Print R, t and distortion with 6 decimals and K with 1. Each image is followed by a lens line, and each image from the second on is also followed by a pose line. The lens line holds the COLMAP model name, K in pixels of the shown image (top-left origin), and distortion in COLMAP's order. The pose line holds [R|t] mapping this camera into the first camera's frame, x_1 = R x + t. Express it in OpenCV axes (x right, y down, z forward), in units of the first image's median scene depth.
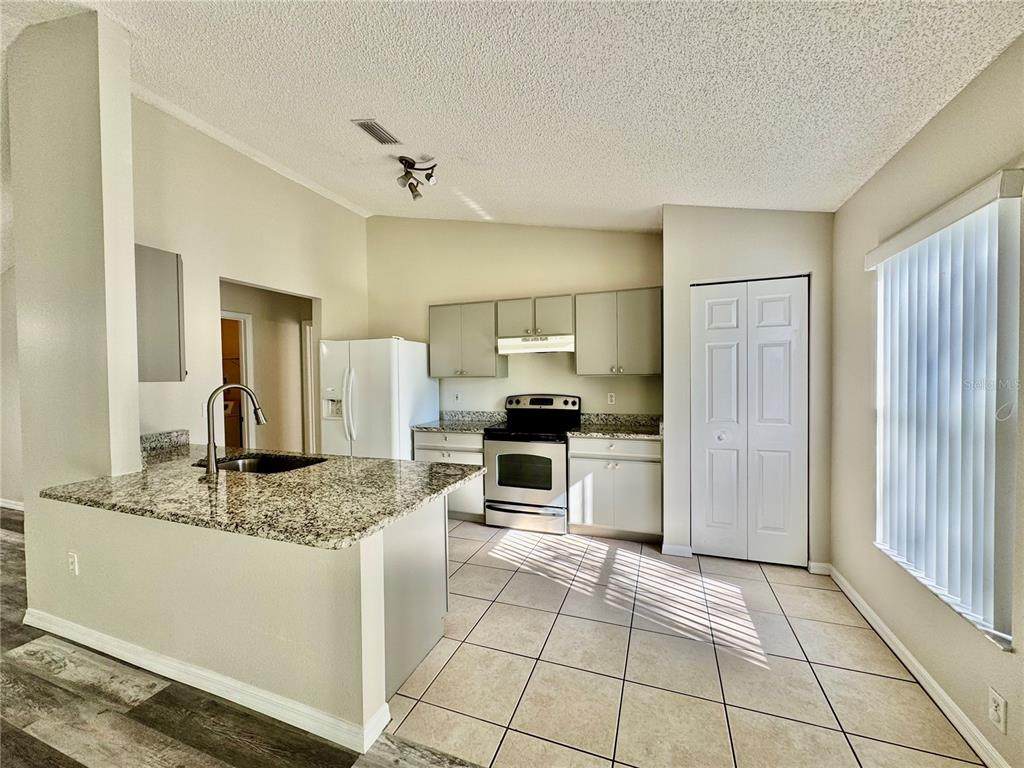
lens RADIAL K [[410.5, 0, 512.0], [0, 410.5, 384.0], [0, 0, 1]] dist [-0.000955, -0.000007]
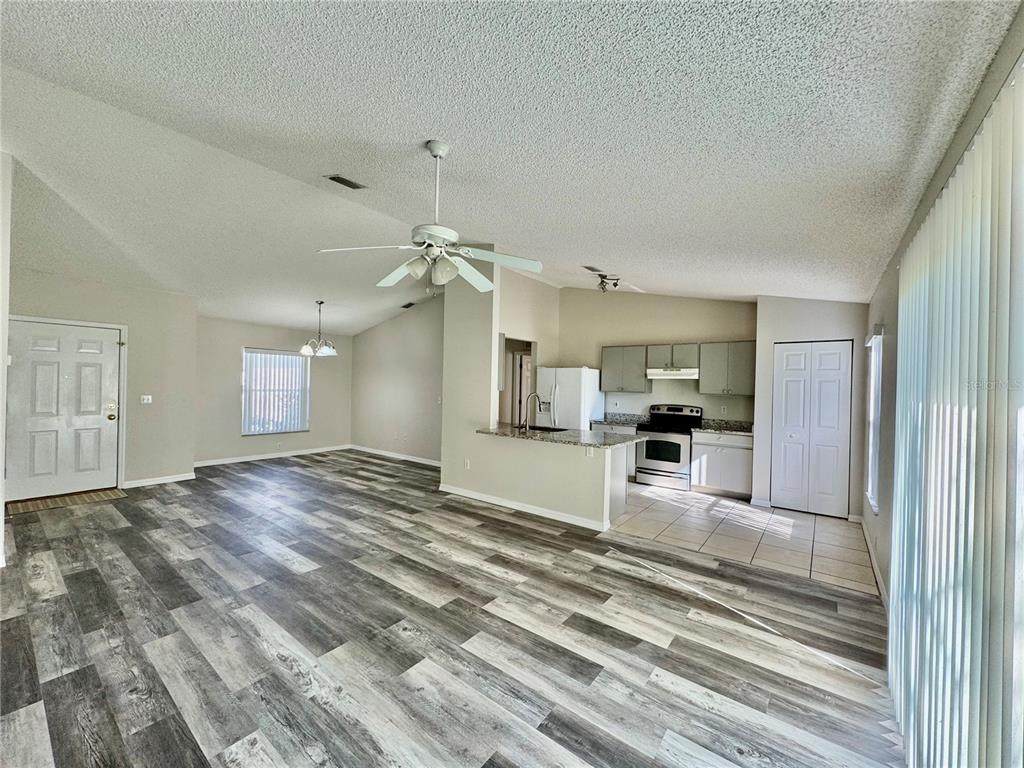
lens RADIAL K [[410.5, 0, 512.0], [0, 410.5, 384.0], [0, 0, 1]] dist [-0.000955, -0.000007]
pose [[0.955468, 0.034803, -0.293035, -0.073504], [-0.040900, 0.999055, -0.014704, -0.006703], [0.292247, 0.026034, 0.955988, -0.752732]]
